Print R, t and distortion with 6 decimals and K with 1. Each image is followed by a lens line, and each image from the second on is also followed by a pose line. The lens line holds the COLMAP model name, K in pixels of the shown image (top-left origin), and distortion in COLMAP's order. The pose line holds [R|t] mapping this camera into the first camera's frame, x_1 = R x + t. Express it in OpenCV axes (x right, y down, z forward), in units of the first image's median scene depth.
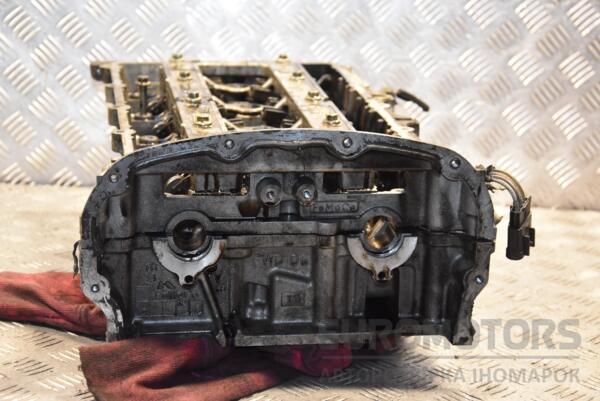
lens RADIAL K [[1508.8, 0, 300.0], [0, 1508.8, 200.5], [0, 0, 1]] dist [0.267305, -0.367469]
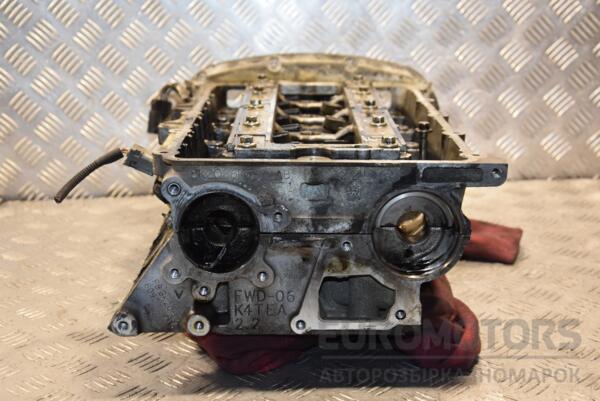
lens RADIAL K [[986.5, 0, 300.0], [0, 986.5, 200.5], [0, 0, 1]] dist [0.027165, 0.231483]
pose [[0.995186, -0.085137, -0.048550, 0.017281], [0.087156, 0.995346, 0.041111, -0.025632], [0.044824, -0.045144, 0.997974, 0.264912]]
